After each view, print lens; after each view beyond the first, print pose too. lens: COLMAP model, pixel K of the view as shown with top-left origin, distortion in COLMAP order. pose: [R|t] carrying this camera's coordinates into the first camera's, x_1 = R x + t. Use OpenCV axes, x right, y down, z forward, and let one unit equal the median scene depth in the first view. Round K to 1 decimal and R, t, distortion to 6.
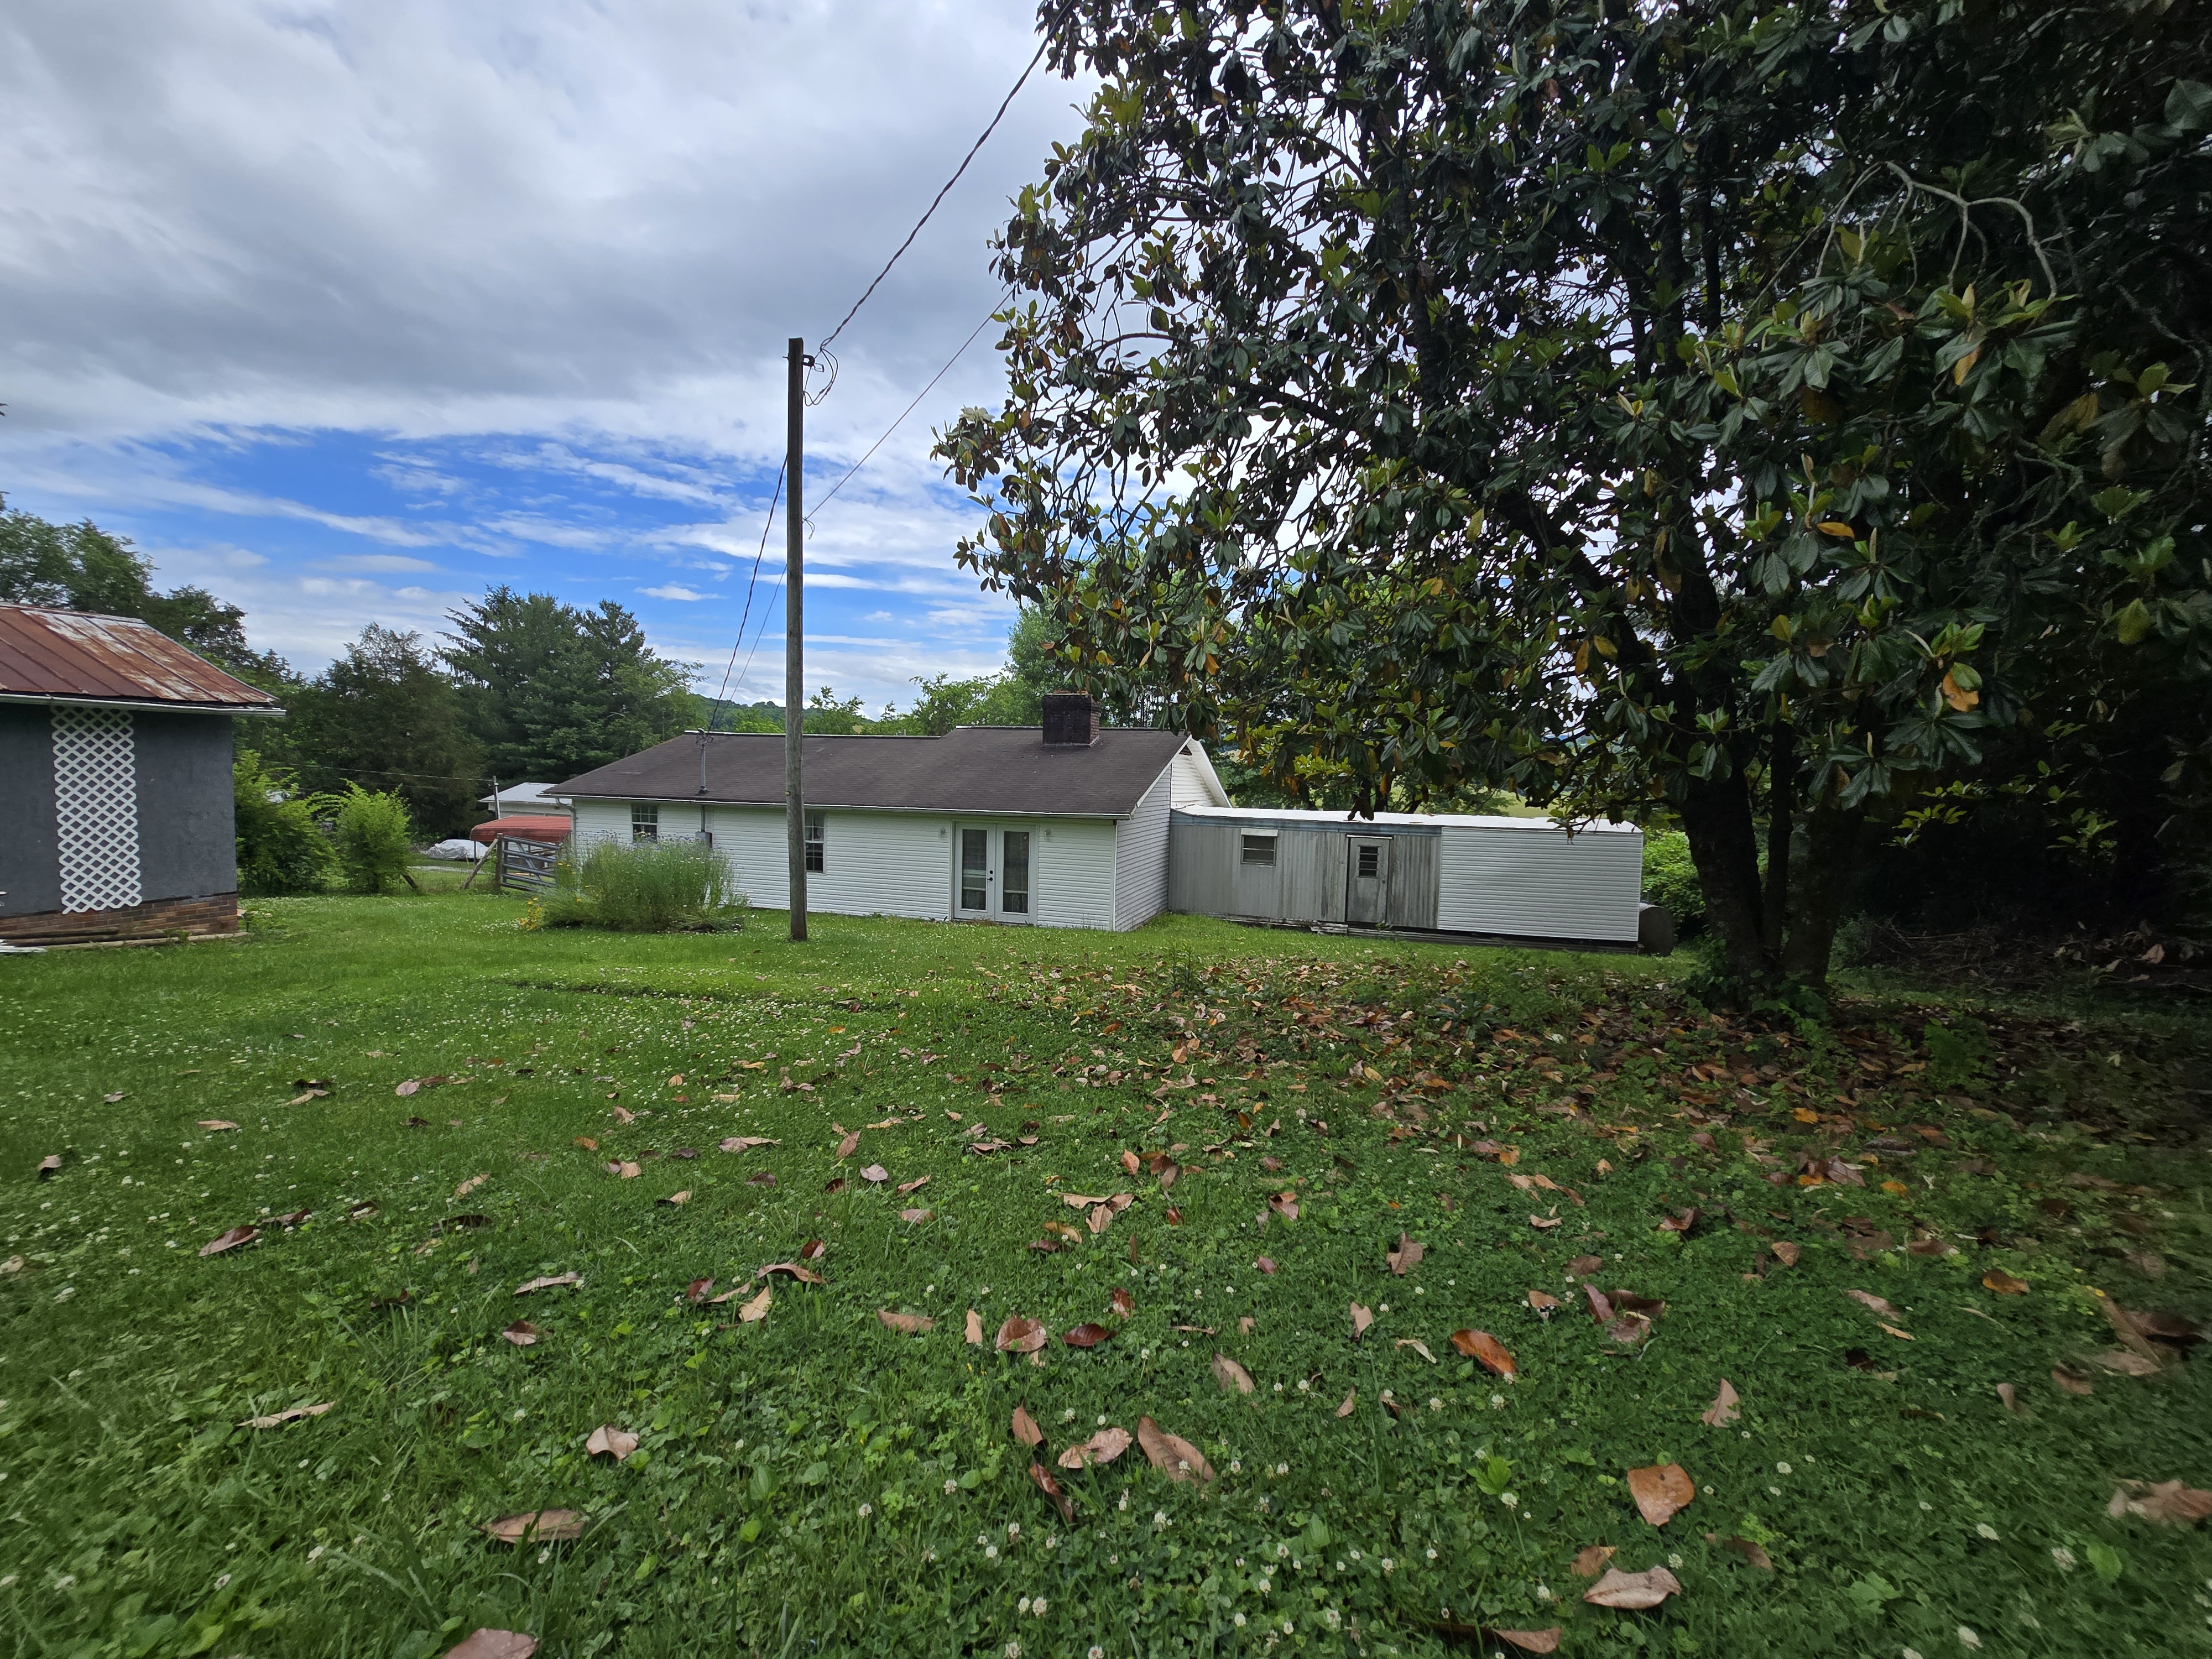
lens RADIAL K [[901.5, 0, 1107.7], [0, 901.5, 825.2], [0, 0, 1]] dist [-0.001379, 0.000325]
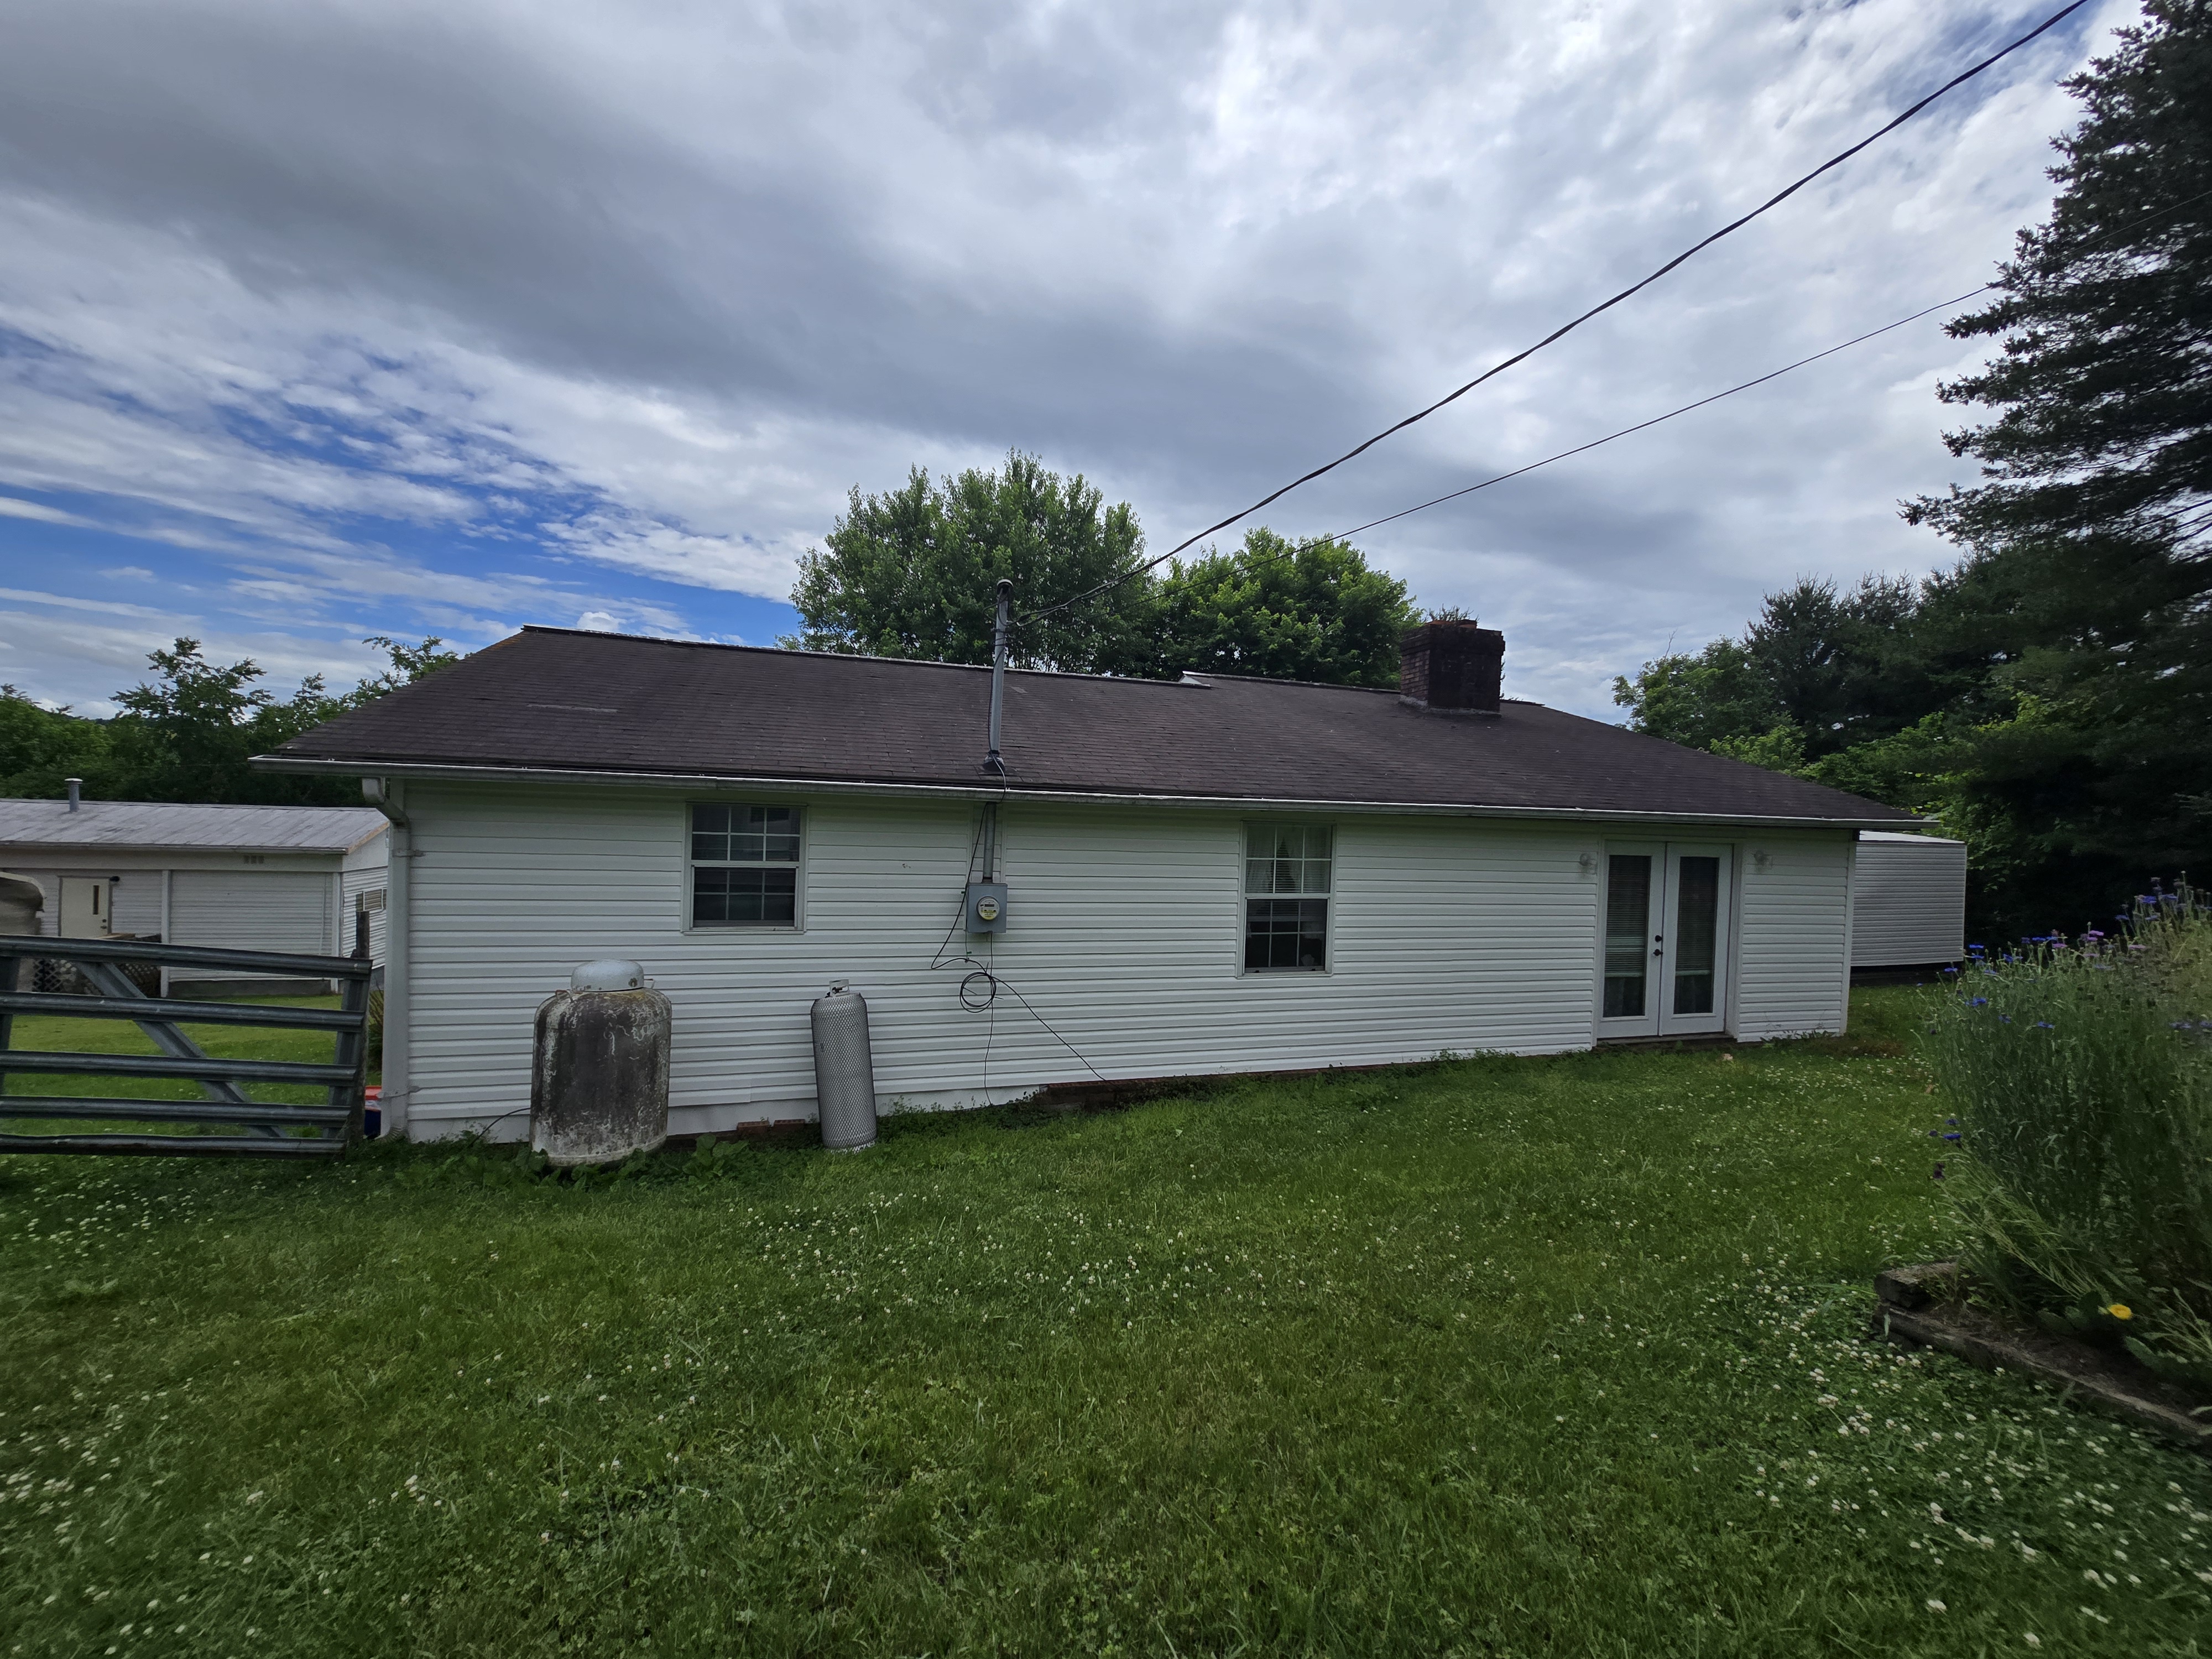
lens RADIAL K [[894.4, 0, 1110.5], [0, 894.4, 830.5], [0, 0, 1]] dist [-0.005215, 0.000024]
pose [[0.815675, -0.009404, 0.578434, -0.666312], [0.024849, 0.999515, -0.018791, -0.006935], [-0.577976, 0.029701, 0.815513, 0.760094]]
